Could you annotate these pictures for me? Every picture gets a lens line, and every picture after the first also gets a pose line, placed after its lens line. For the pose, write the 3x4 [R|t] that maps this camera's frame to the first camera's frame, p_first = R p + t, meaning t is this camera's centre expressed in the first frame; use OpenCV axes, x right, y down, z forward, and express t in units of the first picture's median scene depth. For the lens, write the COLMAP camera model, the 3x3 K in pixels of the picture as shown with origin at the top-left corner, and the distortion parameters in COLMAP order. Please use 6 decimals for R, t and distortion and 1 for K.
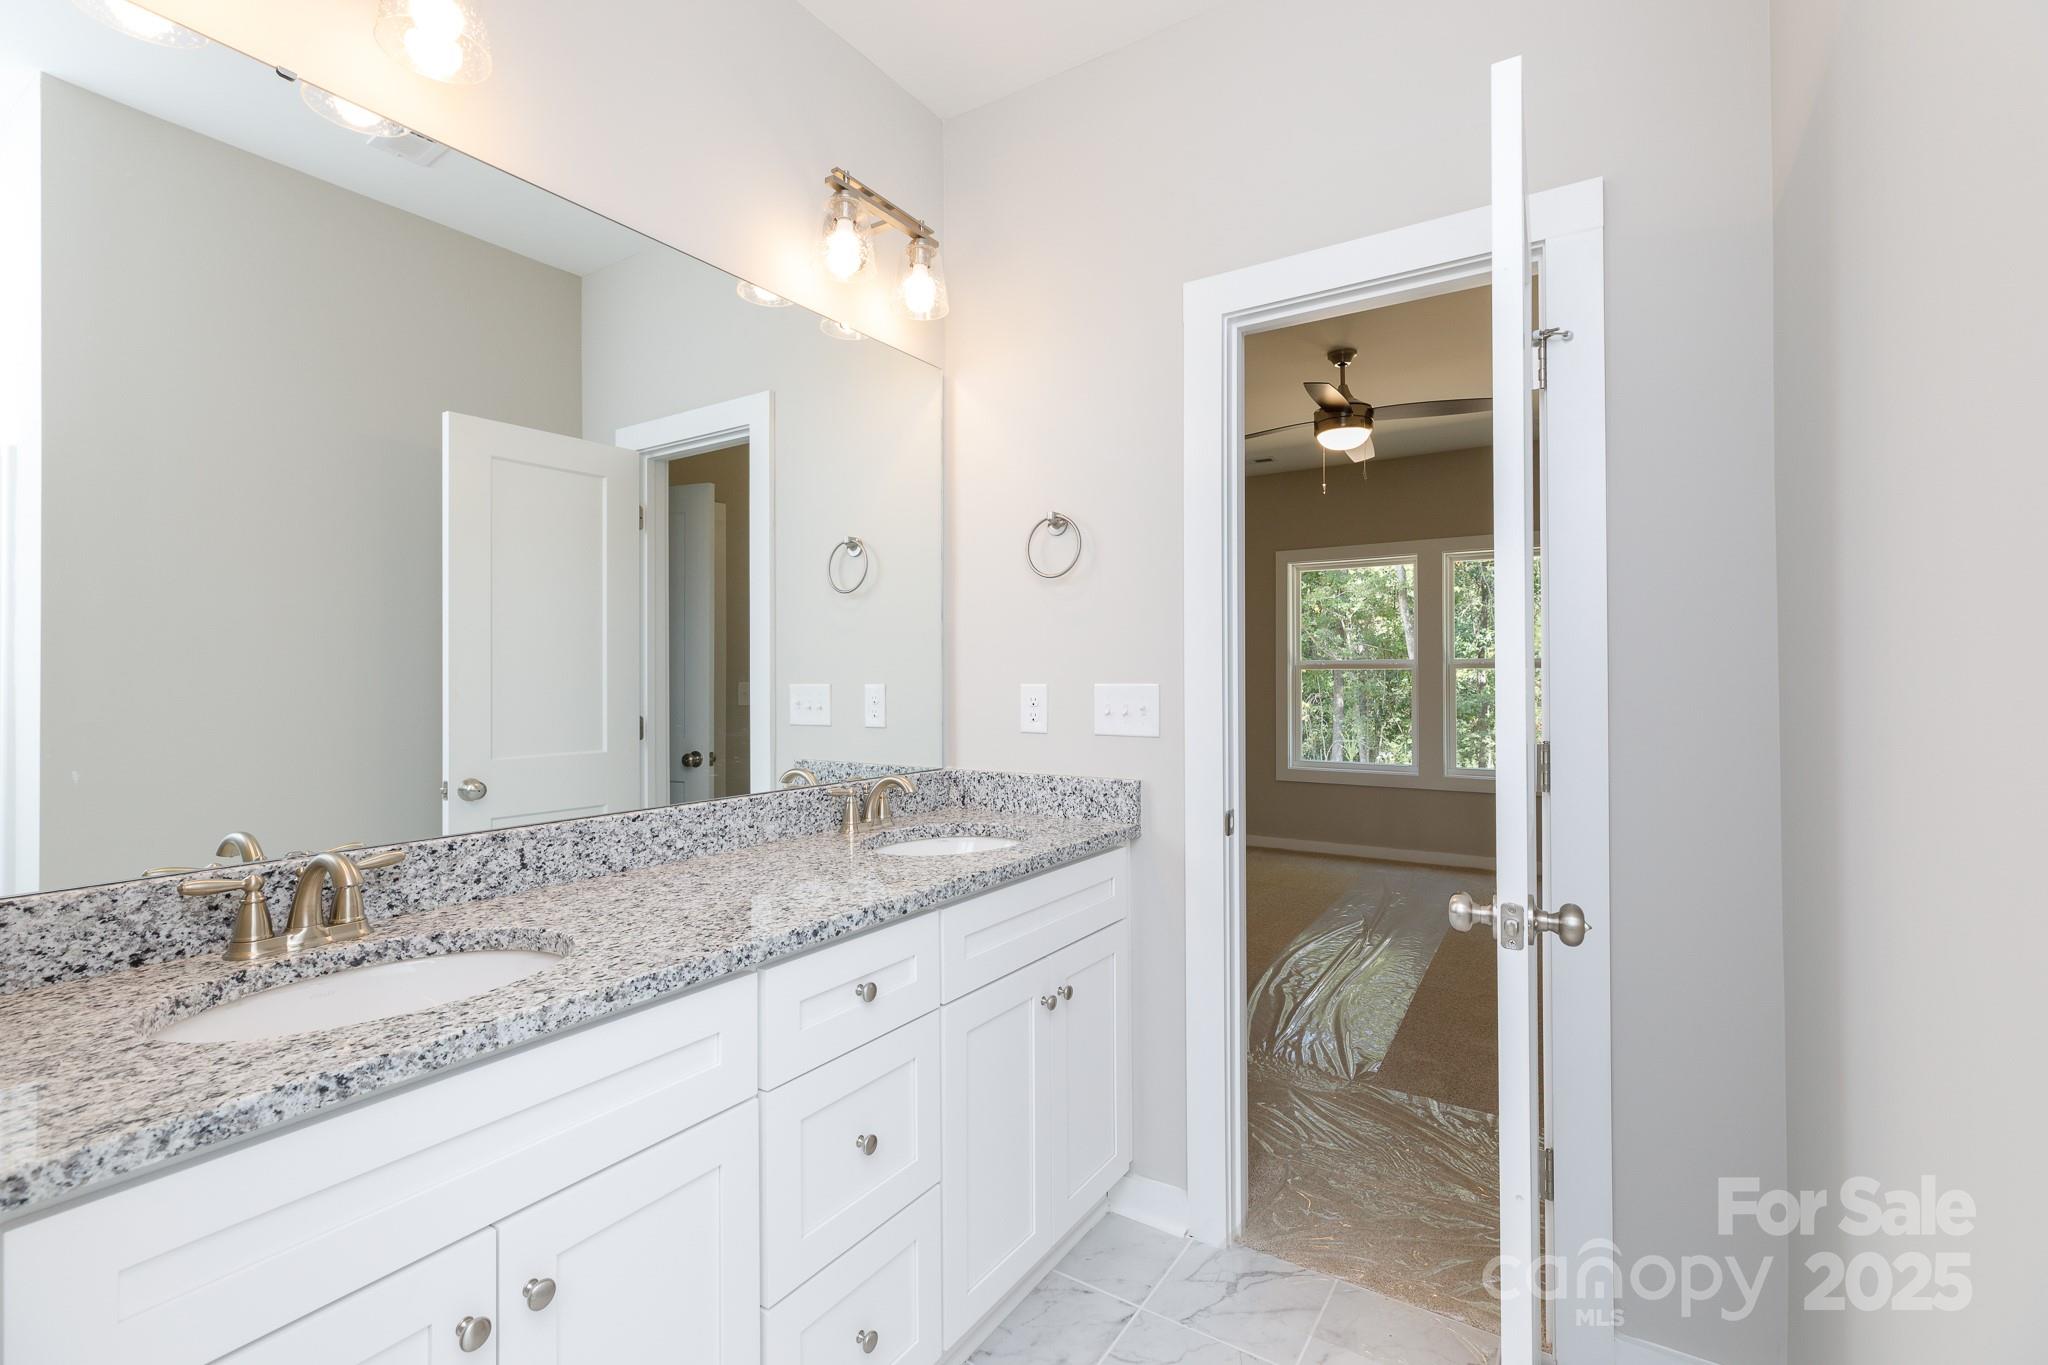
lens RADIAL K [[911.8, 0, 1029.3], [0, 911.8, 673.5], [0, 0, 1]] dist [0.004848, -0.000968]
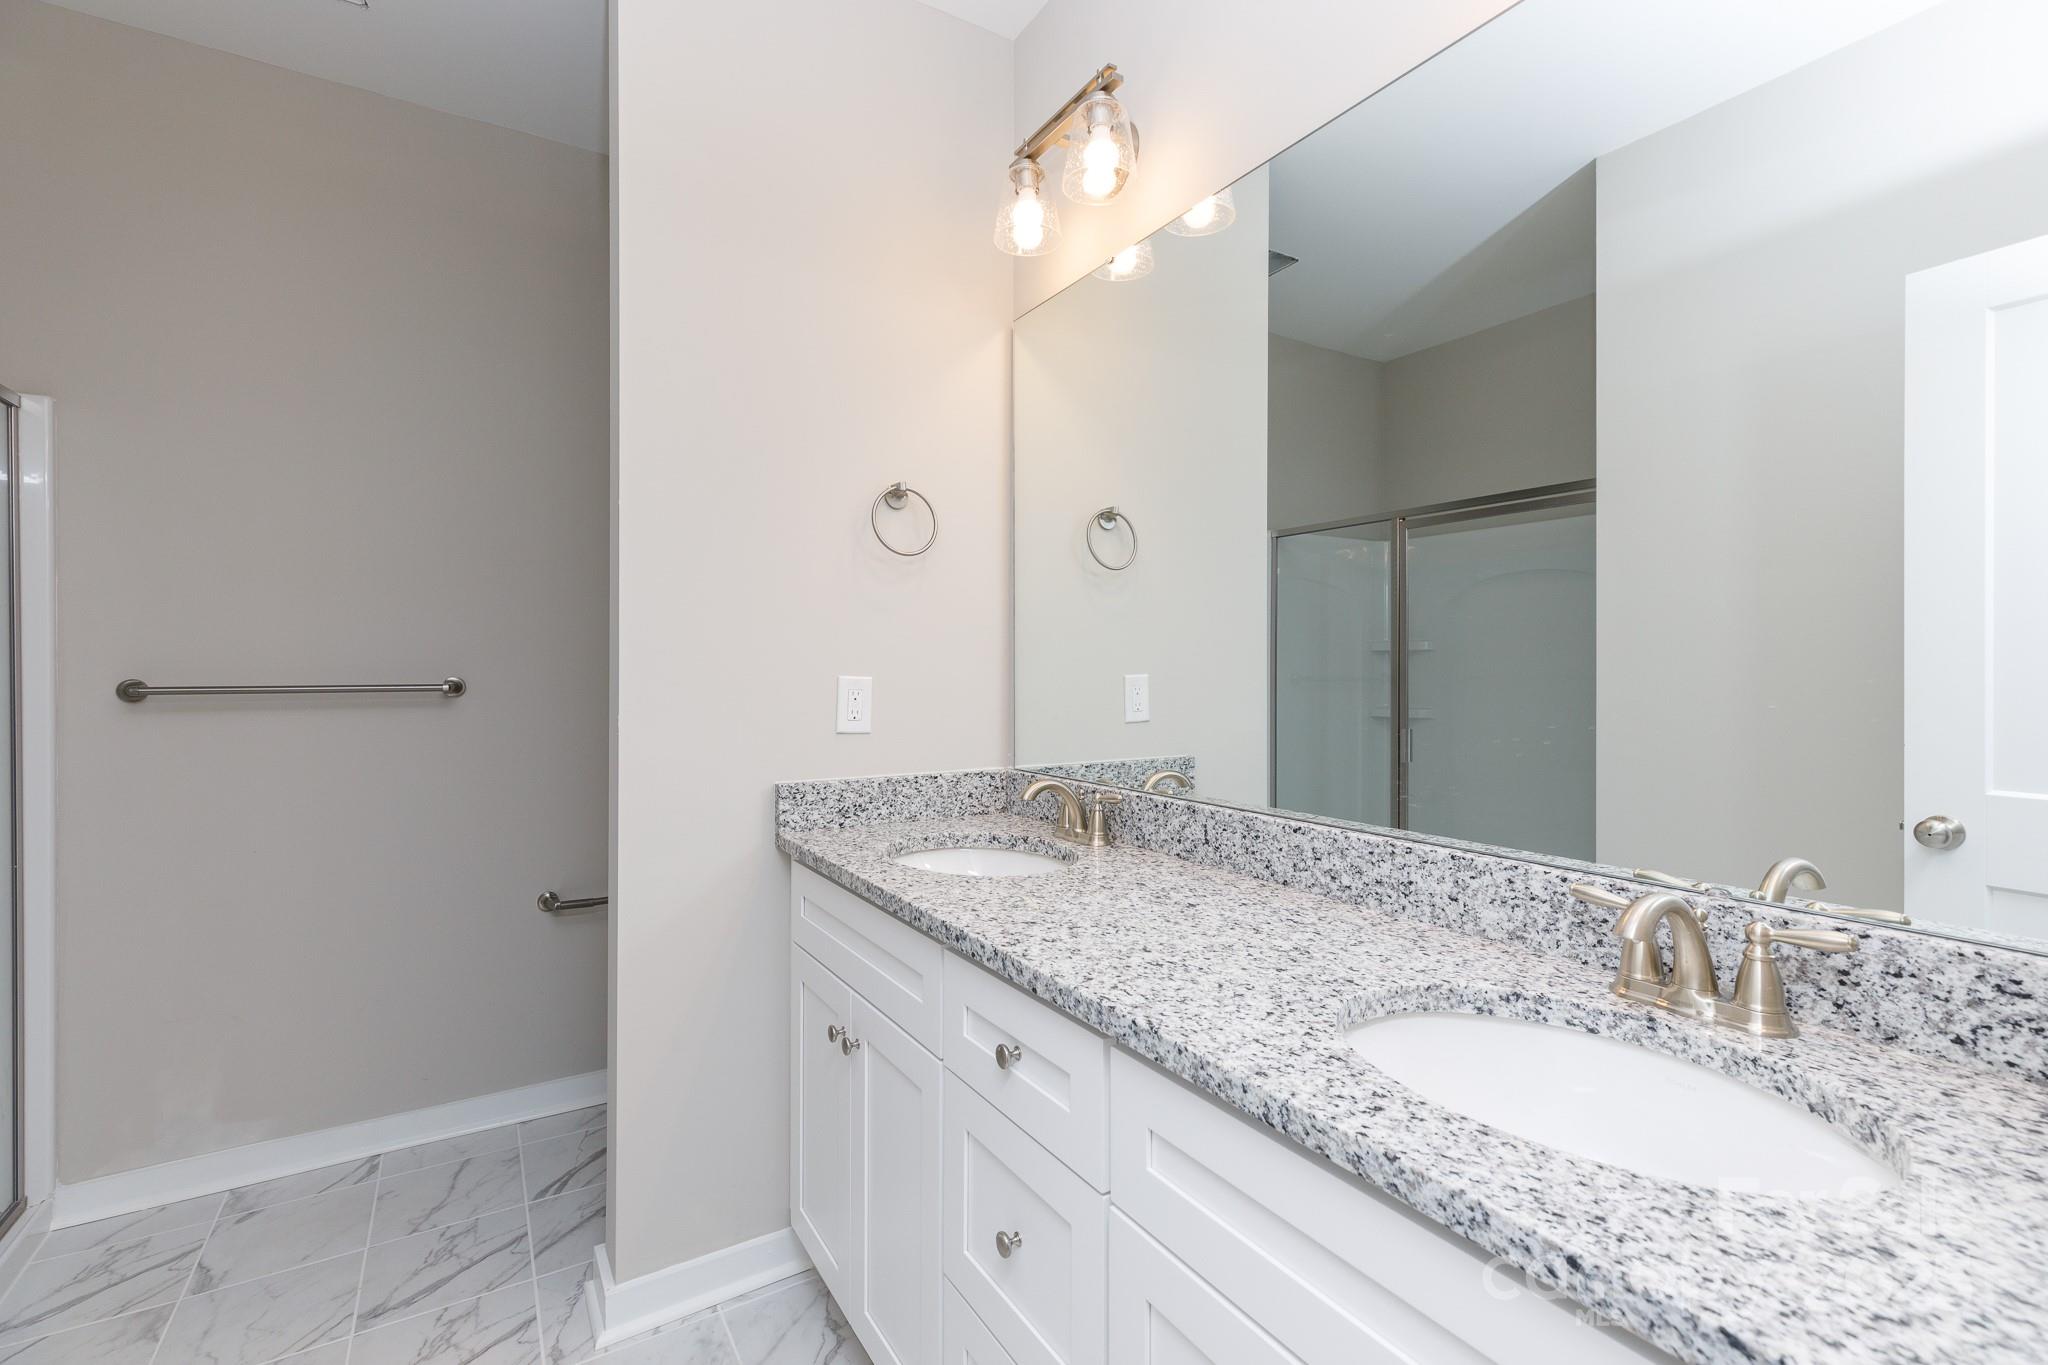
lens RADIAL K [[911.8, 0, 1033.8], [0, 911.8, 677.4], [0, 0, 1]] dist [0.004848, -0.000968]
pose [[-0.420582, 0.012131, -0.907173, 0.466867], [0.005142, 0.999926, 0.010987, 0.004991], [0.907240, -0.000043, -0.420614, 1.178761]]
